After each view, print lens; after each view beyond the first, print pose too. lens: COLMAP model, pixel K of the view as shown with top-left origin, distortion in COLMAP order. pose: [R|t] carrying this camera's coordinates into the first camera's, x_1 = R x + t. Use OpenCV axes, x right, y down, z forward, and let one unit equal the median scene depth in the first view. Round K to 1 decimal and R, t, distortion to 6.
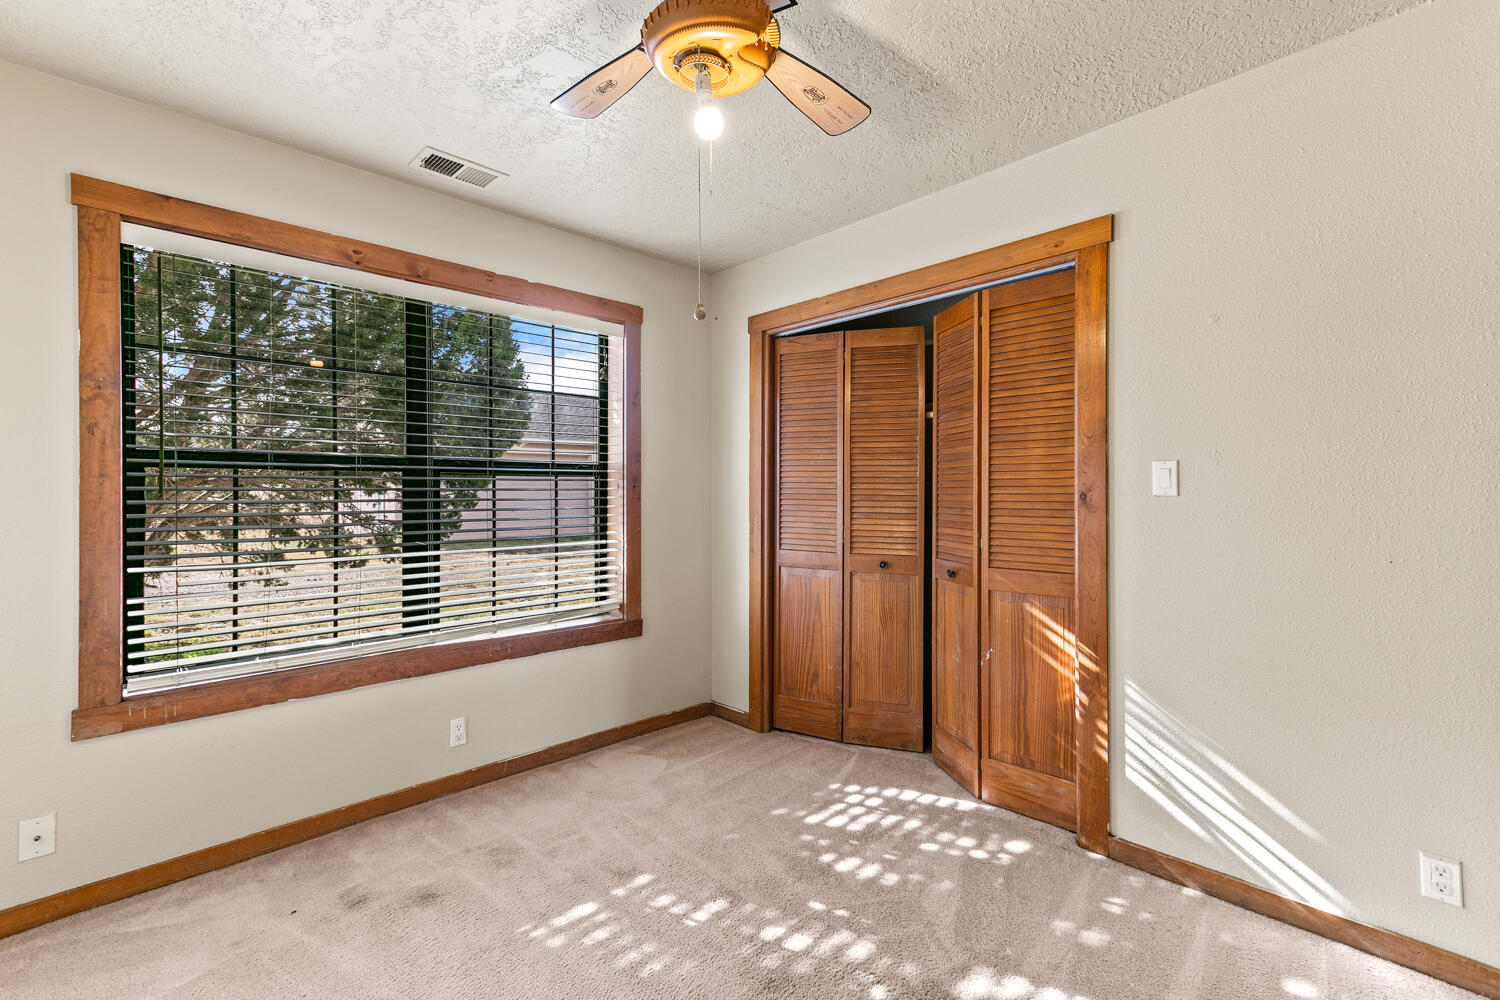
lens RADIAL K [[664.8, 0, 748.5], [0, 664.8, 493.0], [0, 0, 1]] dist [0.002859, 0.001010]
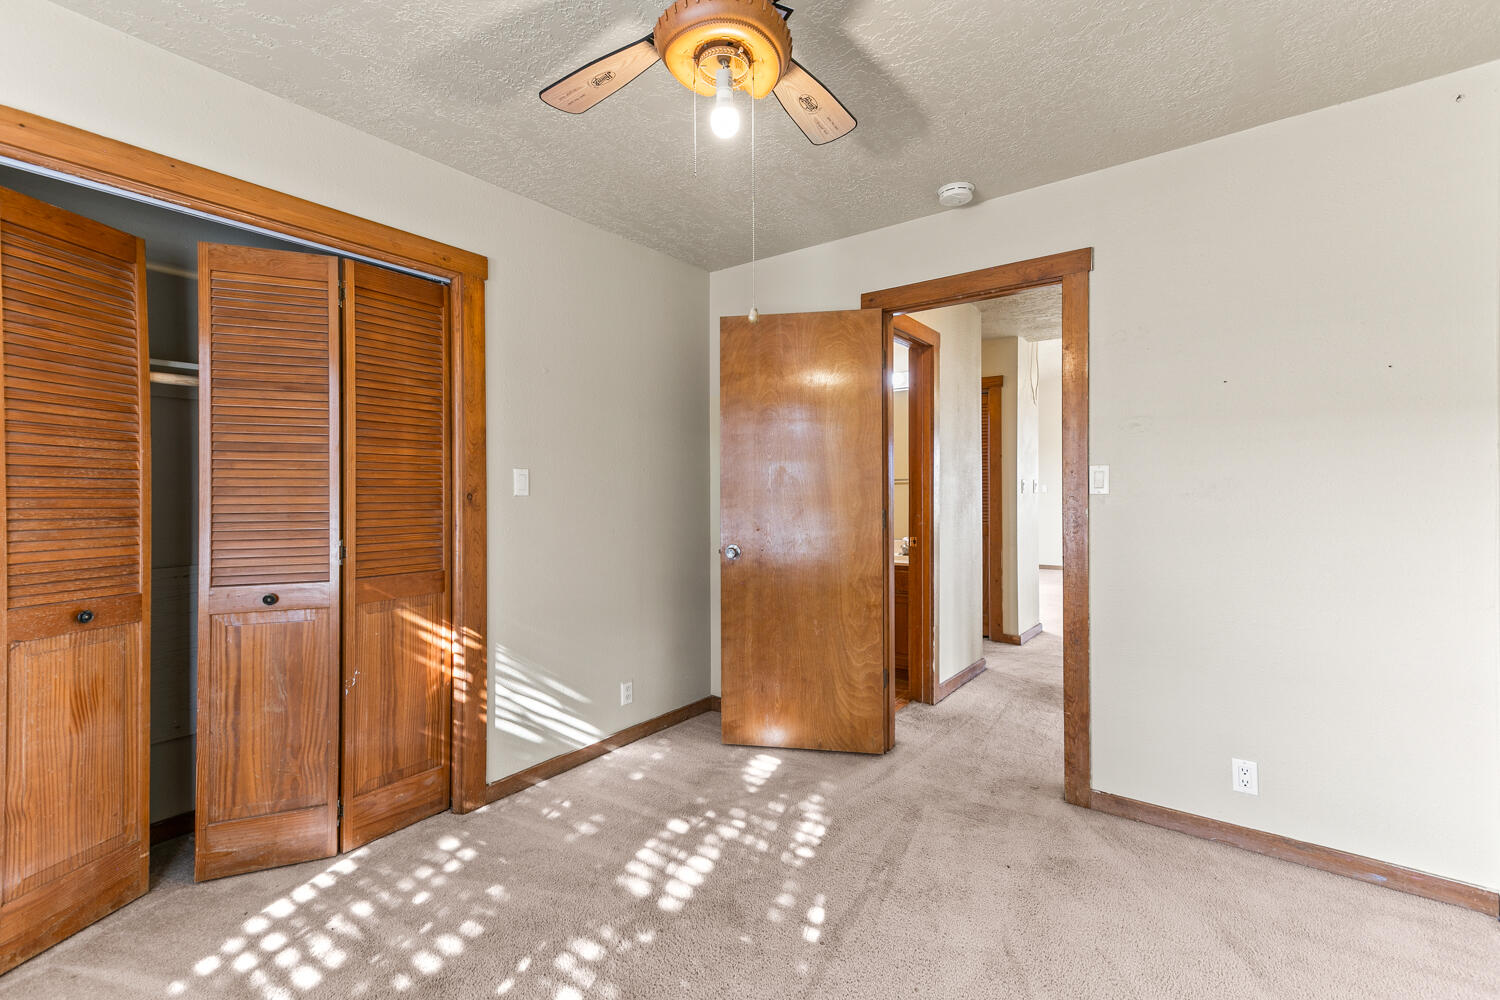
lens RADIAL K [[664.8, 0, 748.5], [0, 664.8, 493.0], [0, 0, 1]] dist [0.002859, 0.001010]
pose [[-0.192116, 0.004382, 0.981362, -0.638300], [0.005746, 0.999978, -0.003340, 0.005369], [-0.981355, 0.004998, -0.192137, 0.704991]]
